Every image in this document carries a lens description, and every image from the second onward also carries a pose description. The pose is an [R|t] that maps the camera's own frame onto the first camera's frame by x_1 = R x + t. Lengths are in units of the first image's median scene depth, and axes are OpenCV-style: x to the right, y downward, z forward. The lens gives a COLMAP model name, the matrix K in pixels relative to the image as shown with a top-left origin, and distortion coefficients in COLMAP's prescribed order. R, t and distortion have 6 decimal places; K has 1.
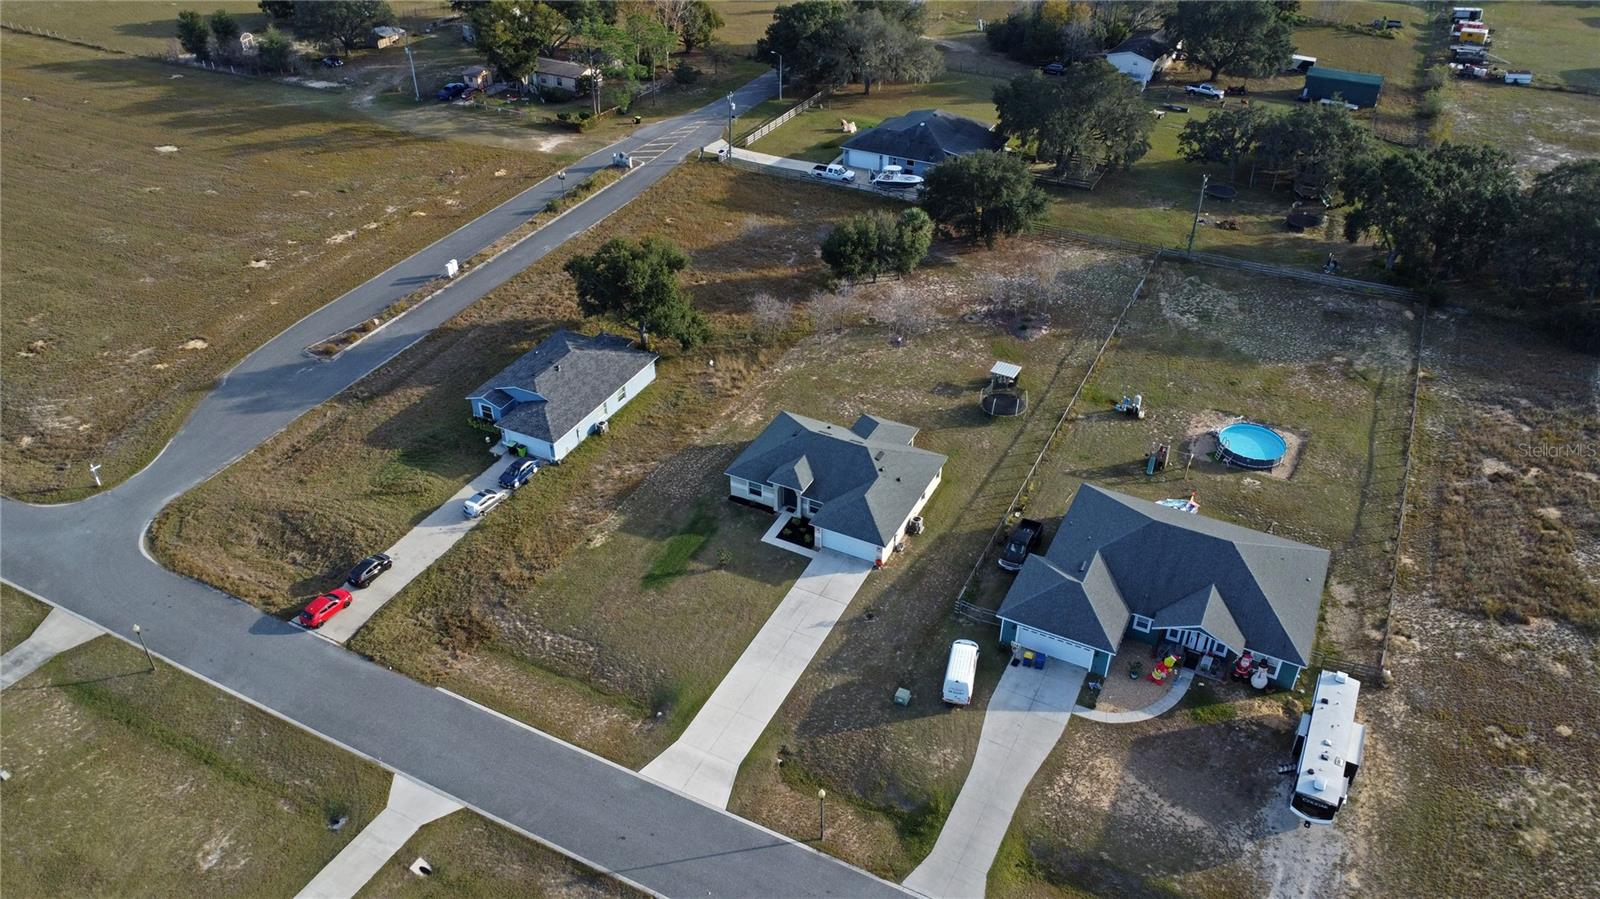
lens RADIAL K [[1158.6, 0, 801.2], [0, 1158.6, 450.4], [0, 0, 1]] dist [-0.027832, -0.001535]
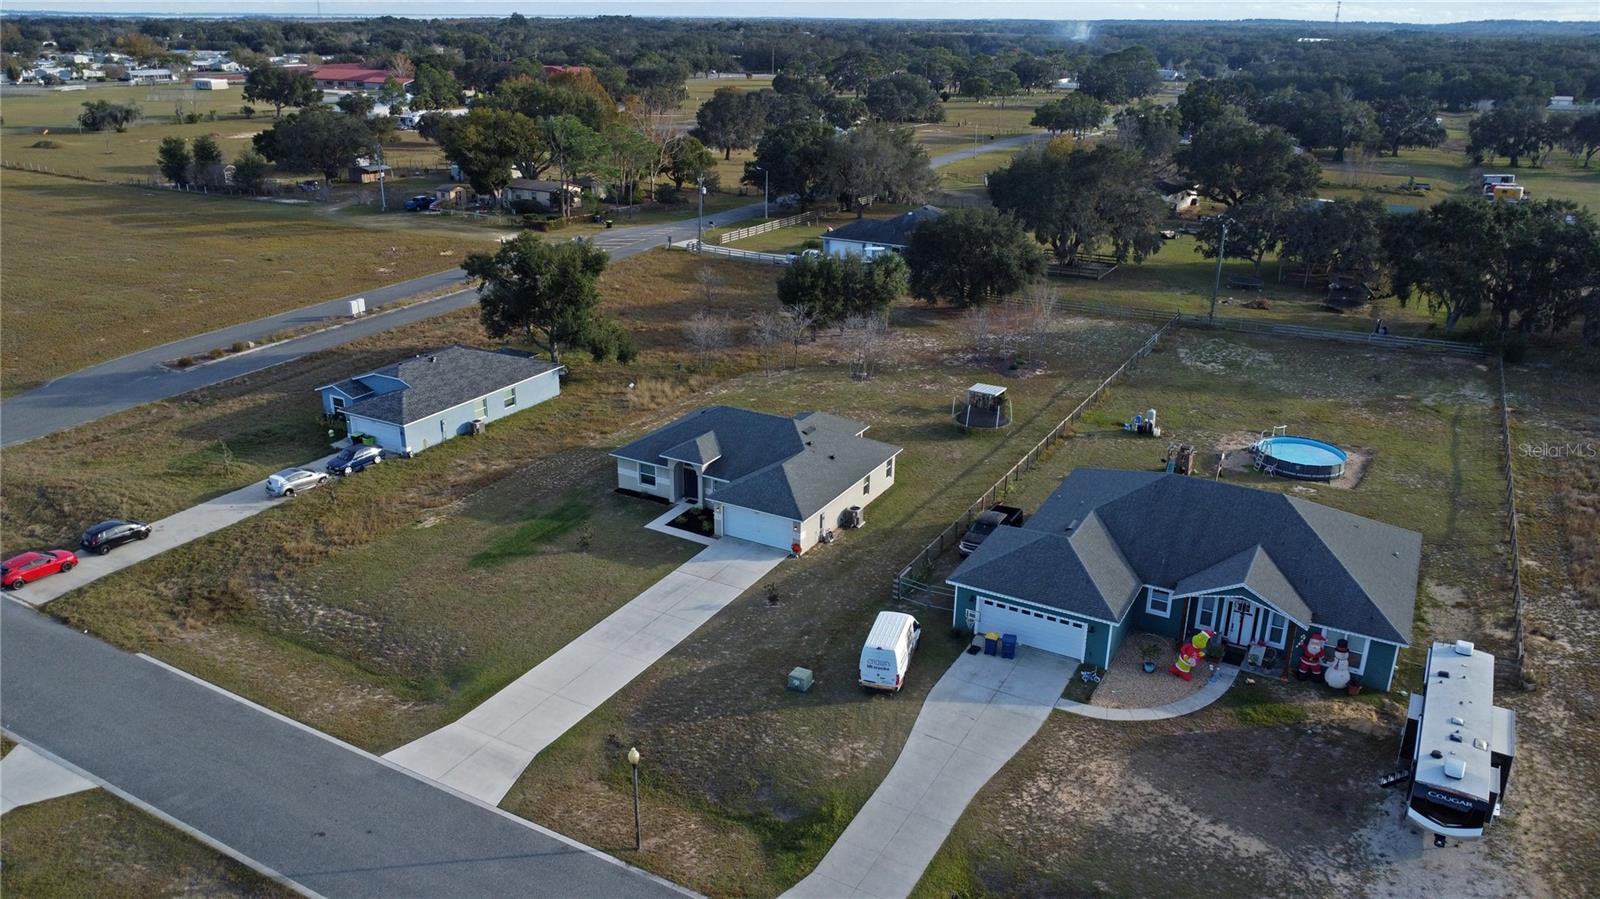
lens RADIAL K [[1158.6, 0, 801.0], [0, 1158.6, 447.8], [0, 0, 1]] dist [-0.027832, -0.001535]
pose [[0.999156, 0.023374, -0.033789, 0.098141], [-0.030993, 0.968678, -0.246377, 0.227137], [0.026972, 0.247216, 0.968585, 0.289289]]
